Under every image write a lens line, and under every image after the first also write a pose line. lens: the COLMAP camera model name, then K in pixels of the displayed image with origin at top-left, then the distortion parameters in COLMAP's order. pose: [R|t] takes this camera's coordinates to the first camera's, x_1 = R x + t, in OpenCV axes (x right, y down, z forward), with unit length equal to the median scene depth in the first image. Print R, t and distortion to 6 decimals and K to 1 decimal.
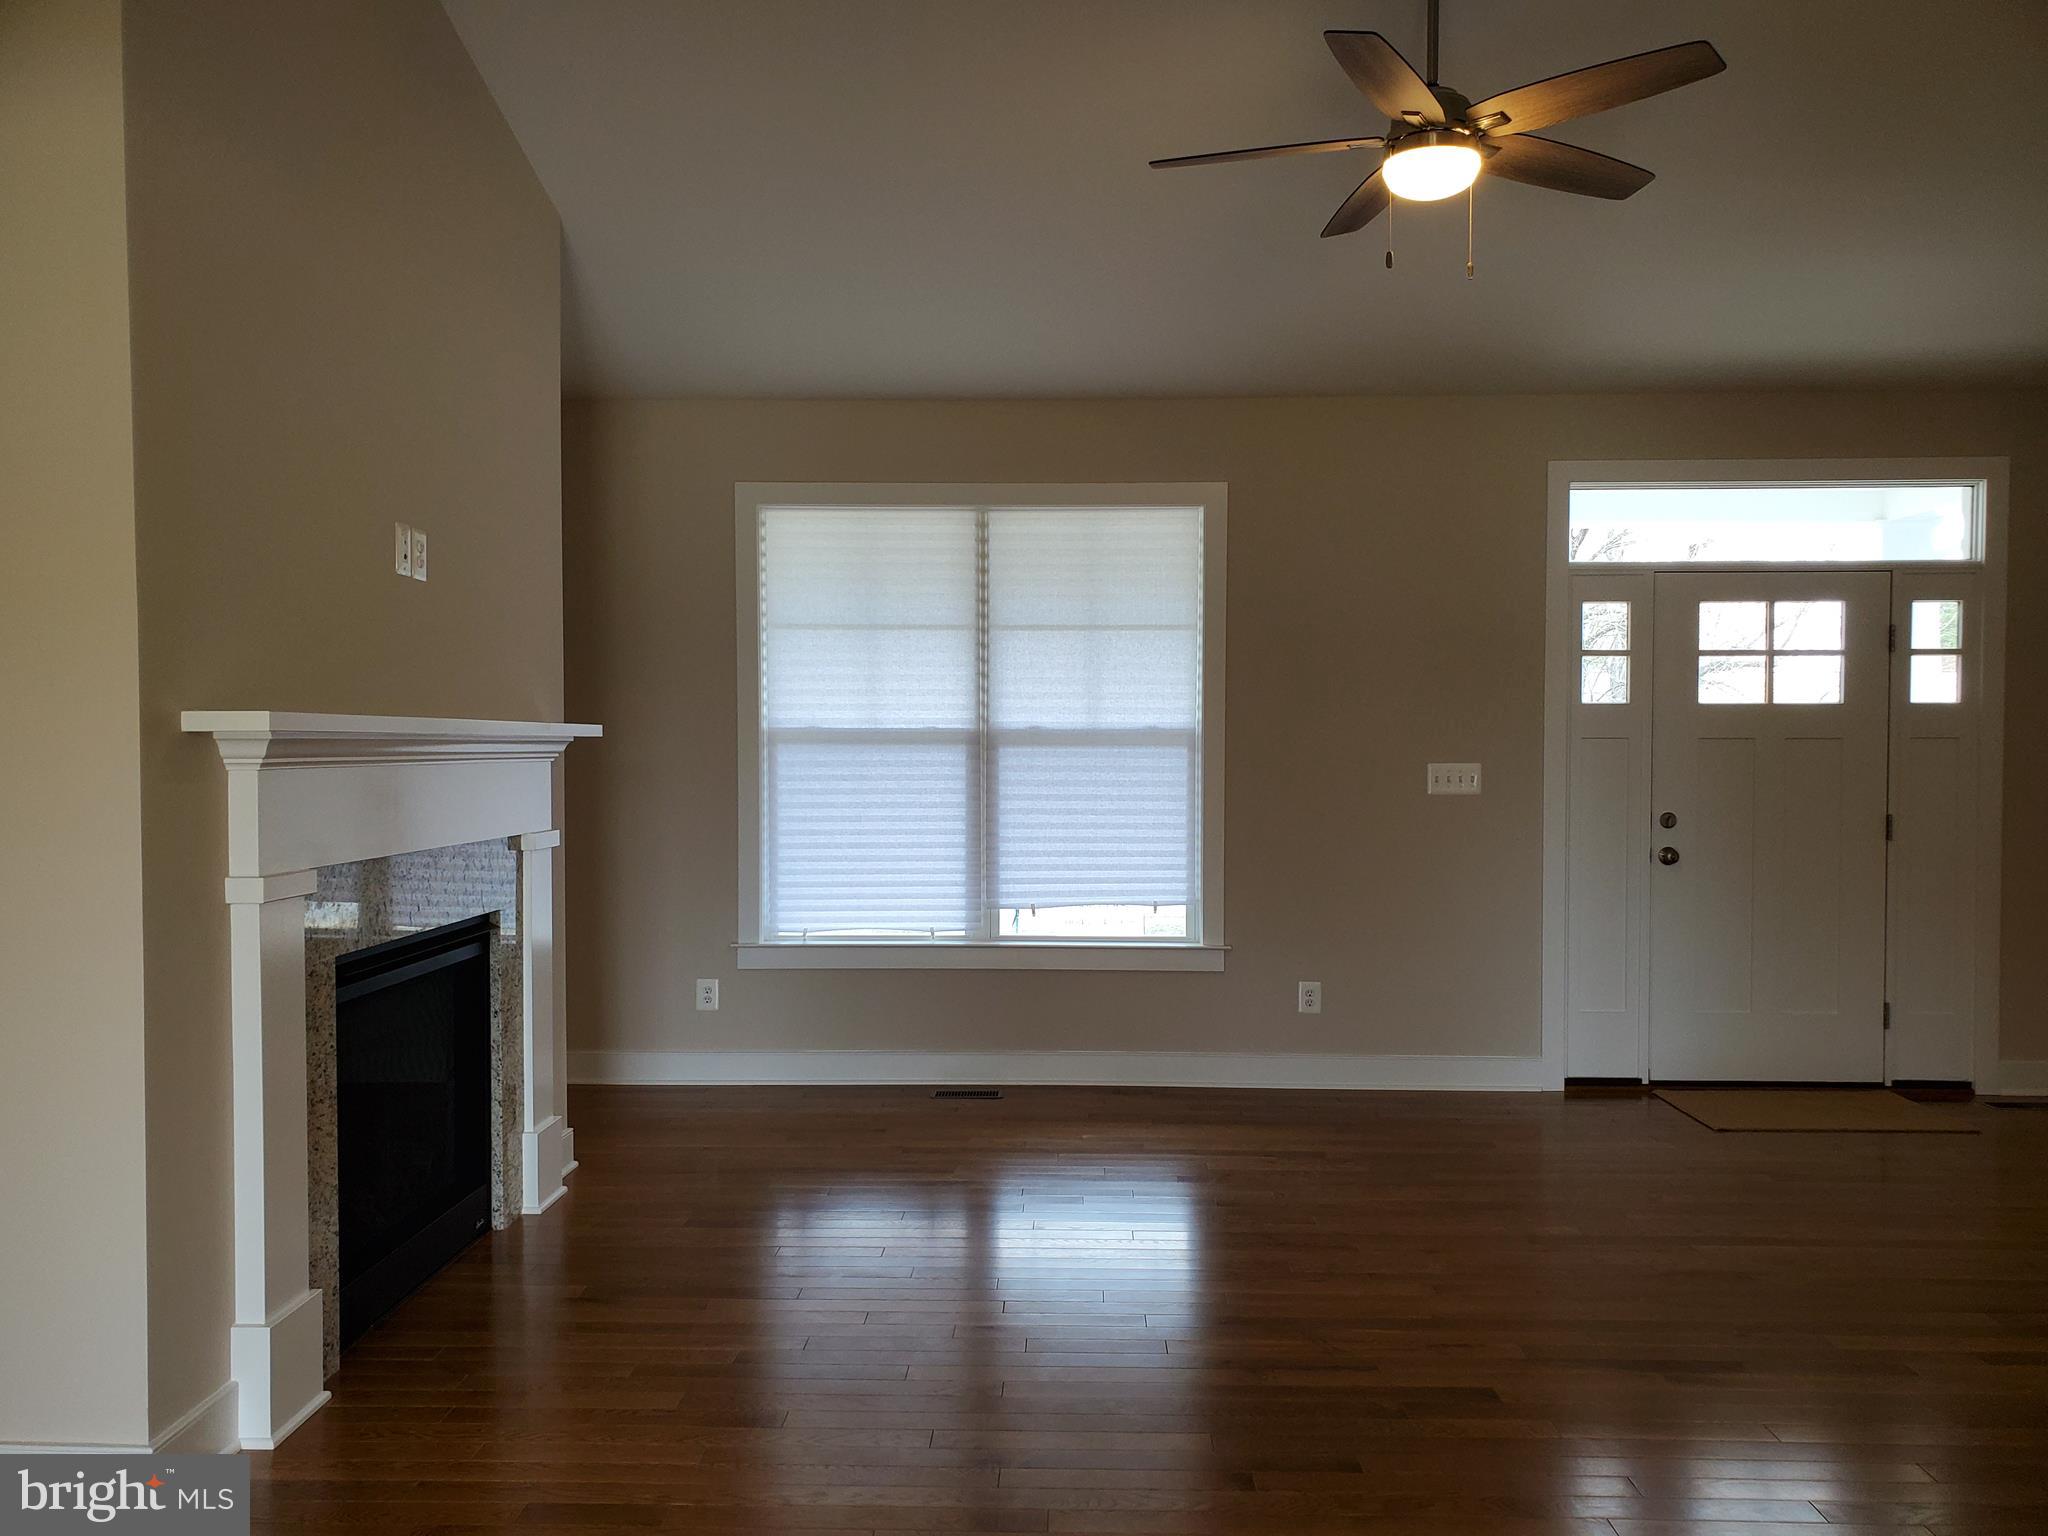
lens RADIAL K [[1581.6, 0, 1074.6], [0, 1581.6, 804.8], [0, 0, 1]] dist [0.281664, -0.479066]
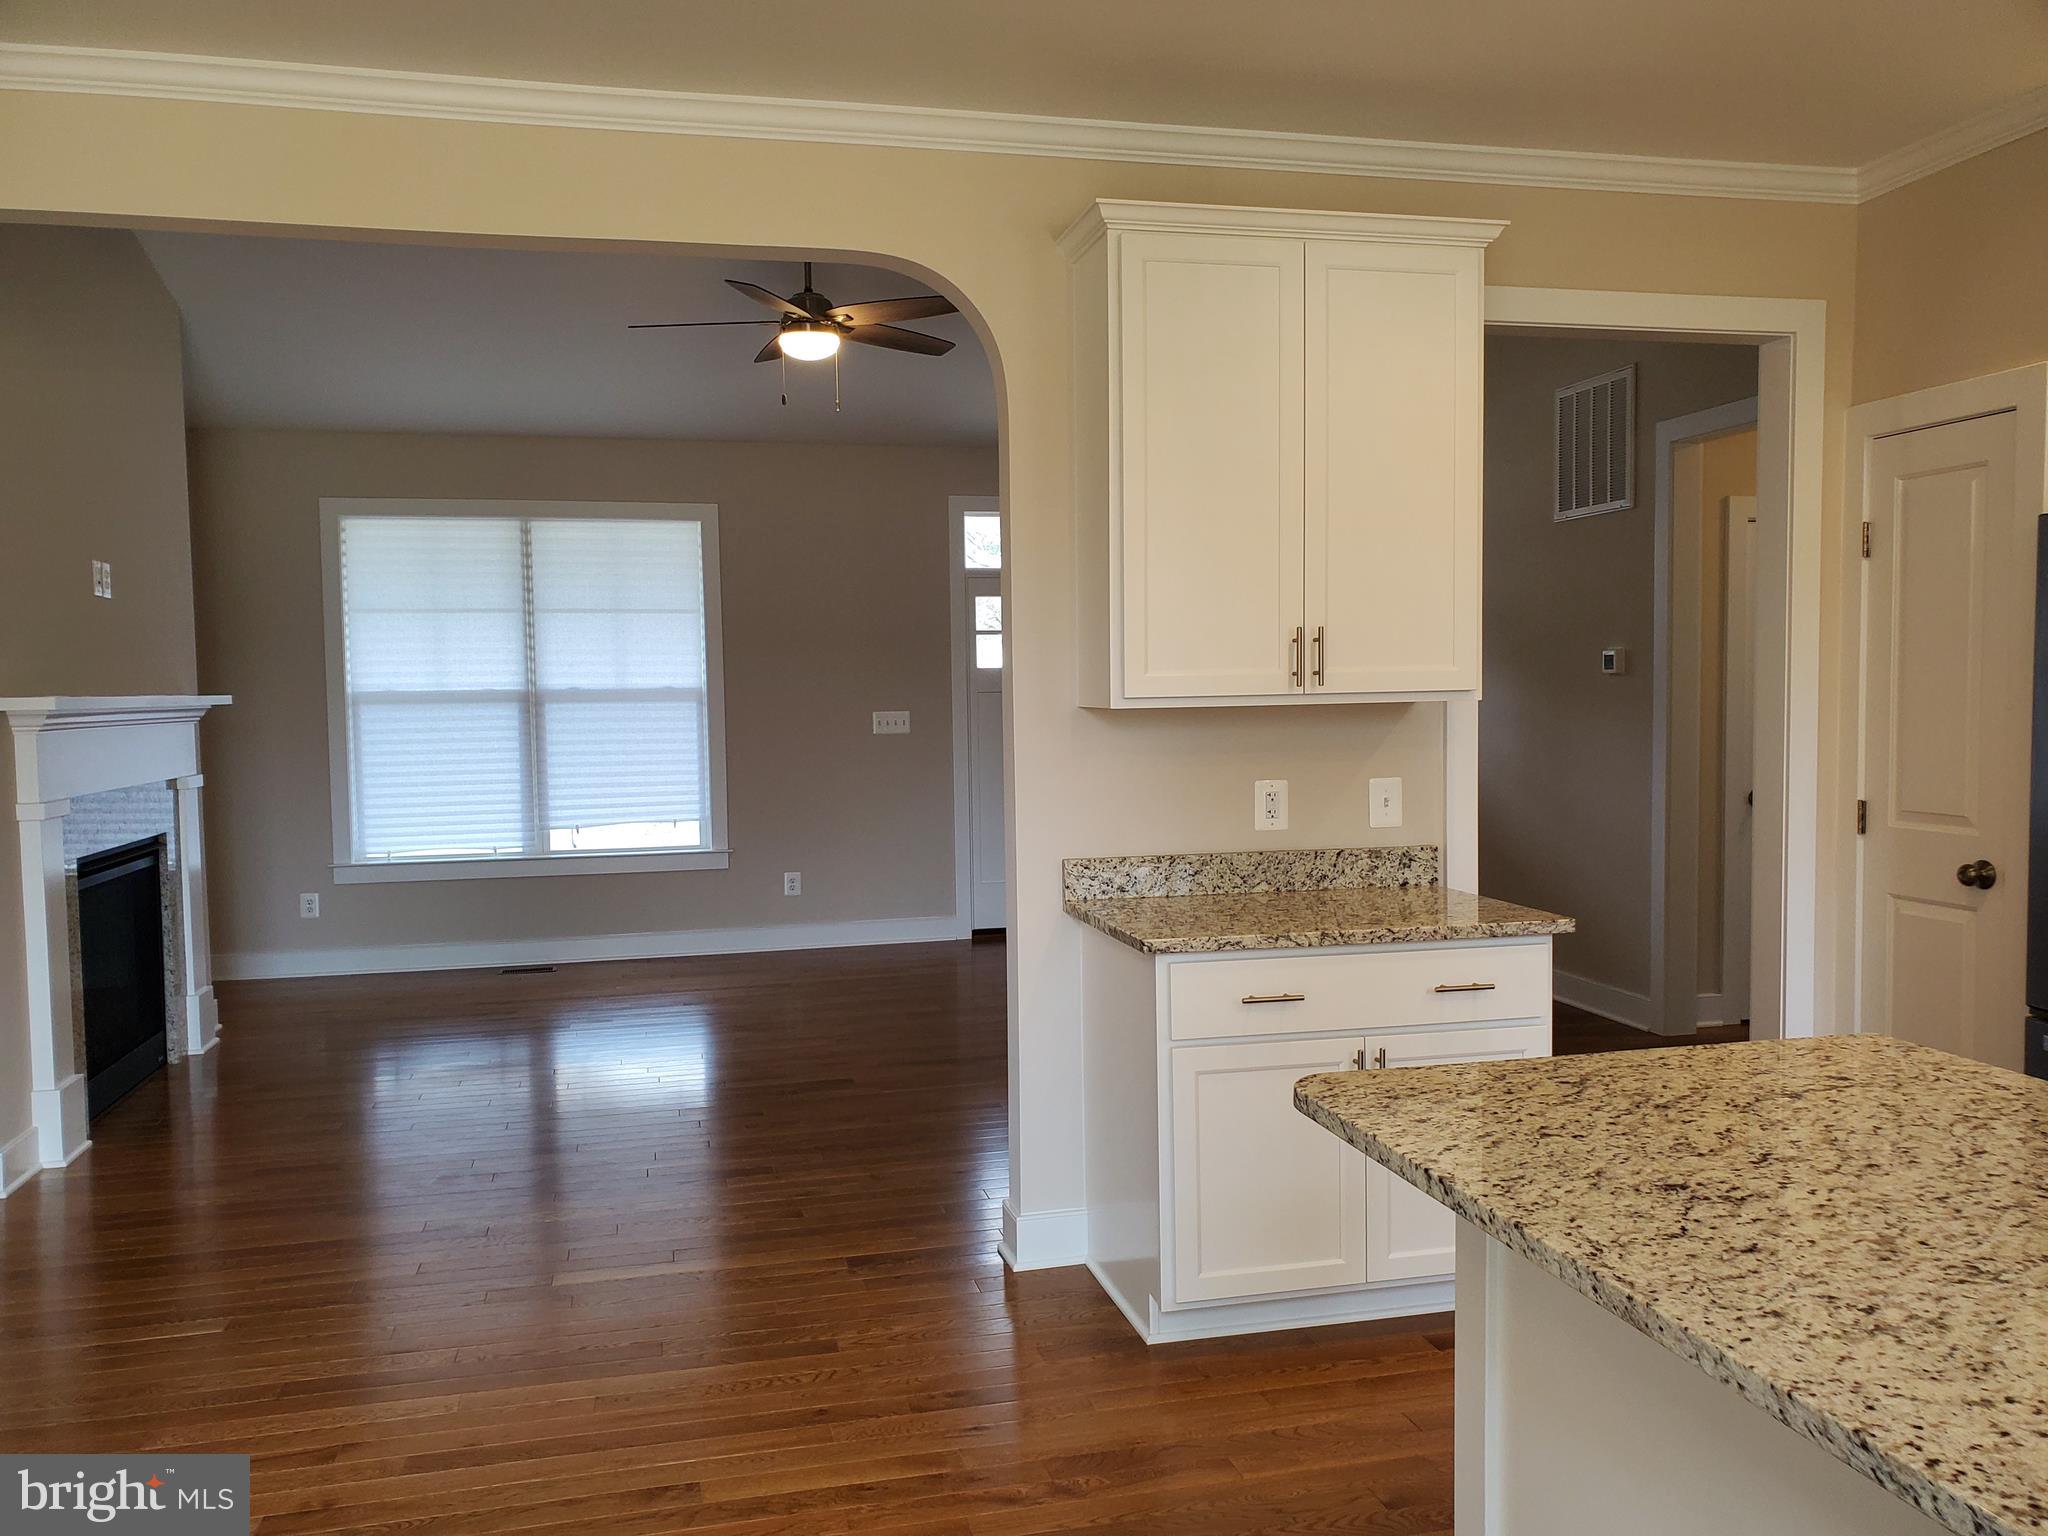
lens RADIAL K [[1579.4, 0, 1024.0], [0, 1579.4, 781.4], [0, 0, 1]] dist [0.079014, -0.130131]
pose [[0.972587, -0.029757, 0.230627, 0.030586], [0.024868, 0.999401, 0.024077, 0.004918], [-0.231205, -0.017682, 0.972744, -0.343039]]
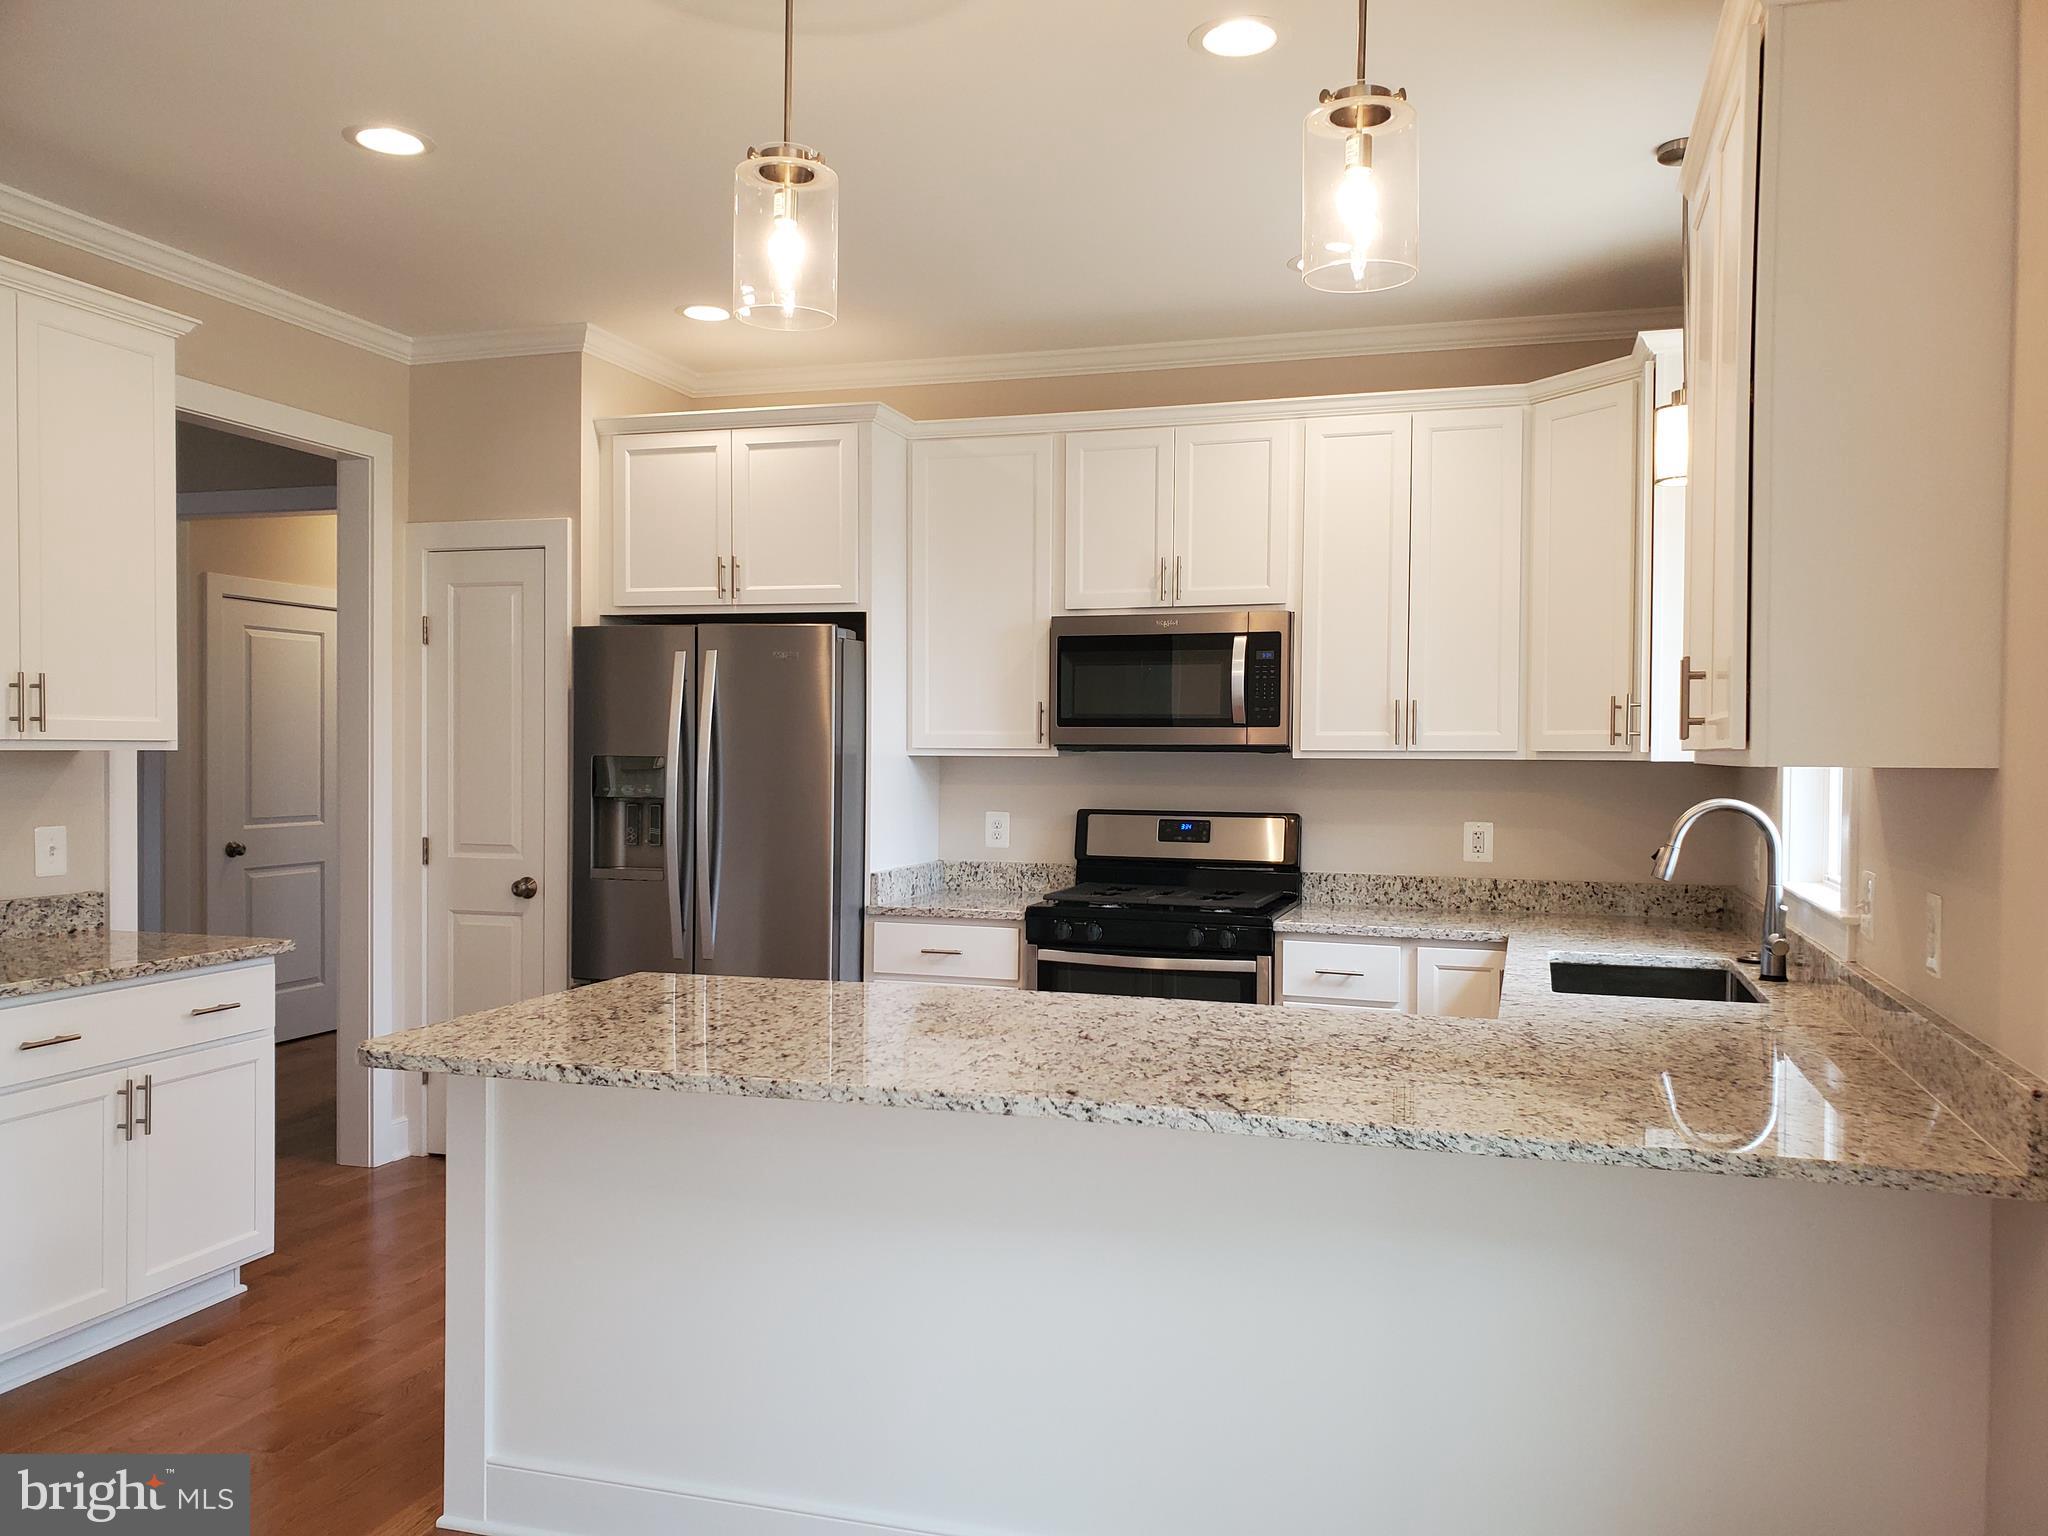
lens RADIAL K [[1558.8, 0, 1025.1], [0, 1558.8, 781.6], [0, 0, 1]] dist [0.094176, -0.125014]
pose [[0.294790, -0.017291, 0.955406, -0.173164], [0.028053, 0.999562, 0.009435, 0.009257], [-0.955150, 0.024021, 0.295146, -0.320947]]
